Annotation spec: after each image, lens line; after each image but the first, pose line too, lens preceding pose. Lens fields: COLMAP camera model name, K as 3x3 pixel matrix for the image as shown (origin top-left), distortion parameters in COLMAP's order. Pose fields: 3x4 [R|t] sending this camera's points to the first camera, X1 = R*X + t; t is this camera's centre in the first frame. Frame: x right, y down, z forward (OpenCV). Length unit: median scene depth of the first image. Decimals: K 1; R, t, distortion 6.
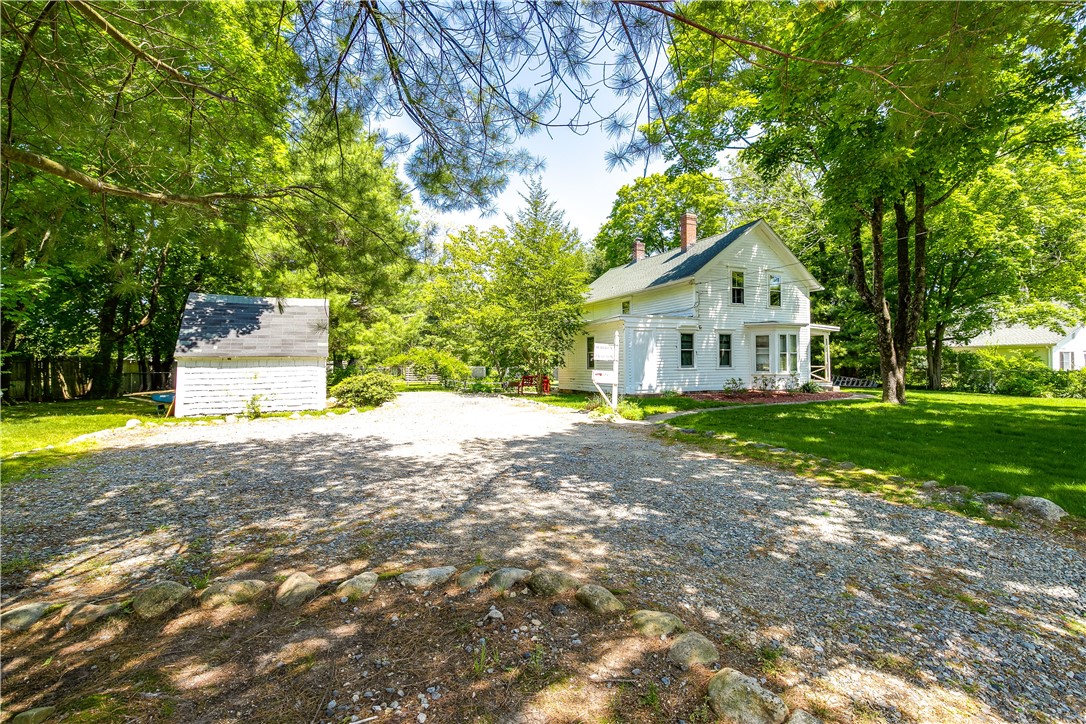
lens RADIAL K [[493.4, 0, 548.5], [0, 493.4, 361.6], [0, 0, 1]] dist [-0.024037, -0.000296]
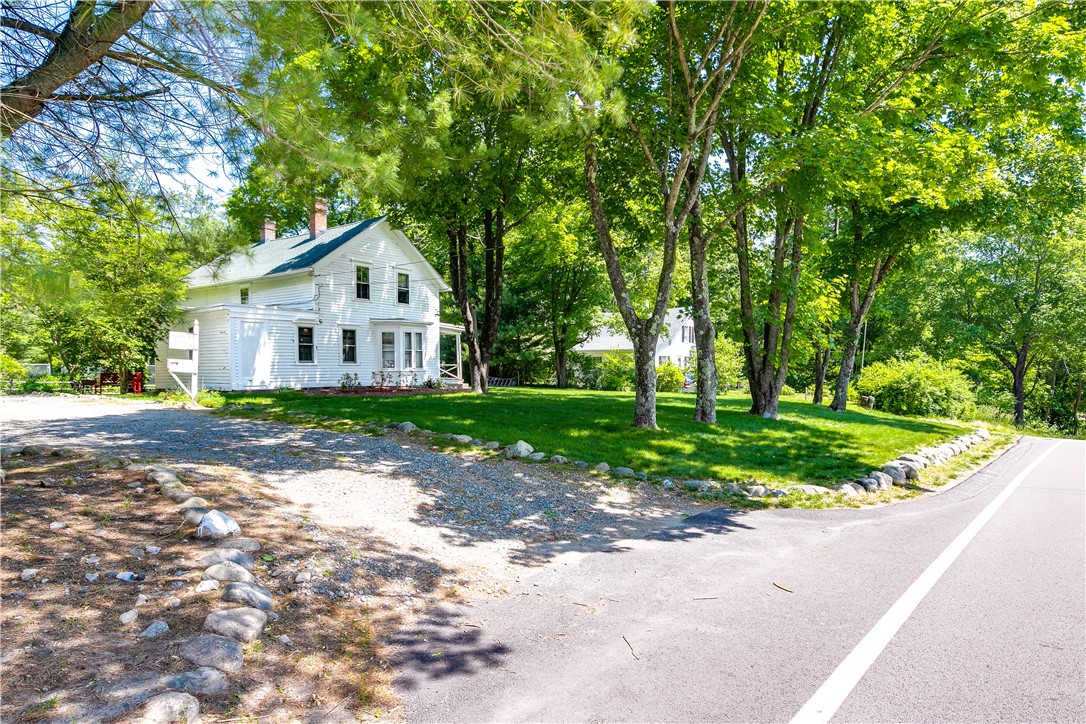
lens RADIAL K [[619.2, 0, 540.9], [0, 619.2, 402.5], [0, 0, 1]] dist [0.001163, -0.000459]
pose [[0.866064, -0.020619, 0.499507, 0.068480], [-0.008031, 0.998446, 0.055140, 0.018125], [-0.499868, -0.051767, 0.864553, -0.264624]]
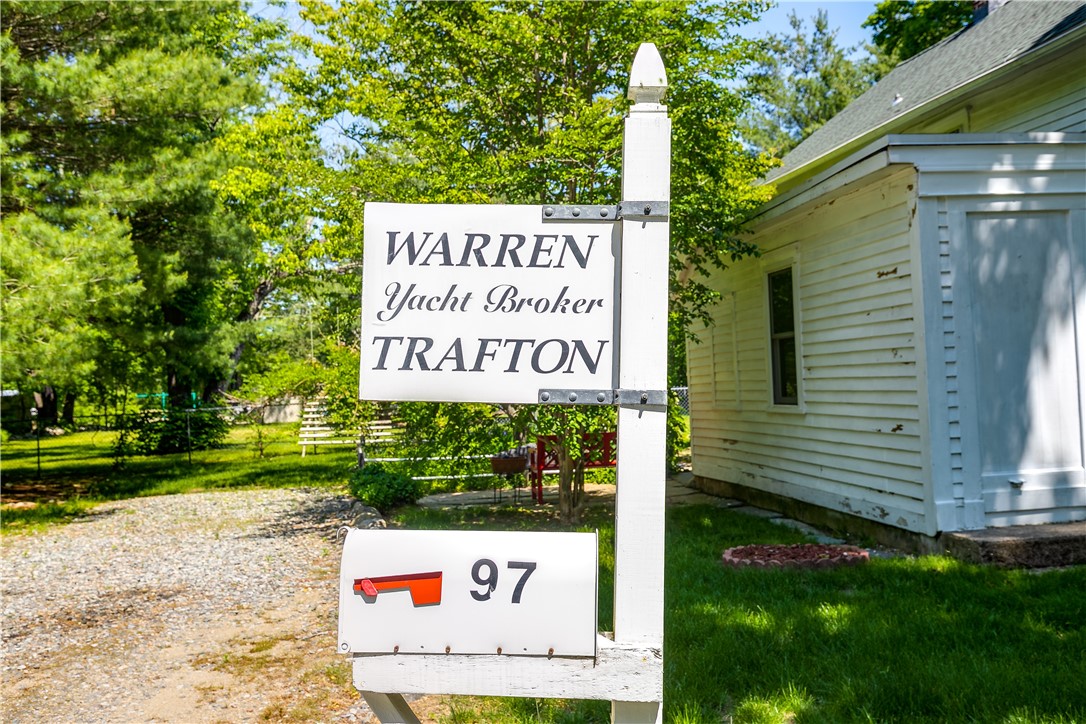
lens RADIAL K [[1019.2, 0, 574.6], [0, 1019.2, 359.7], [0, 0, 1]] dist [0.023403, 0.000000]
pose [[0.973385, -0.037718, -0.226050, 0.099745], [0.036052, 0.999284, -0.011494, -0.004137], [0.226322, 0.003039, 0.974048, 0.502274]]
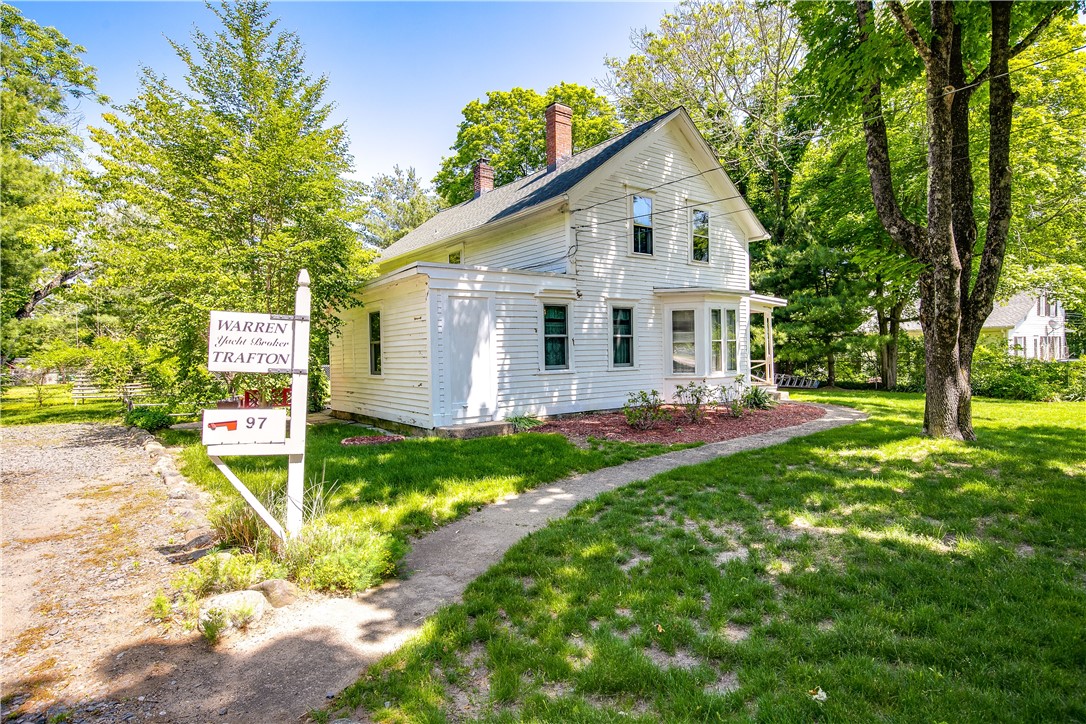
lens RADIAL K [[567.9, 0, 543.0], [0, 567.9, 362.1], [0, 0, 1]] dist [-0.026713, 0.001149]
pose [[0.972812, -0.015412, 0.231084, 0.120448], [0.011085, 0.999738, 0.020010, -0.007457], [-0.231332, -0.016905, 0.972728, 0.389085]]
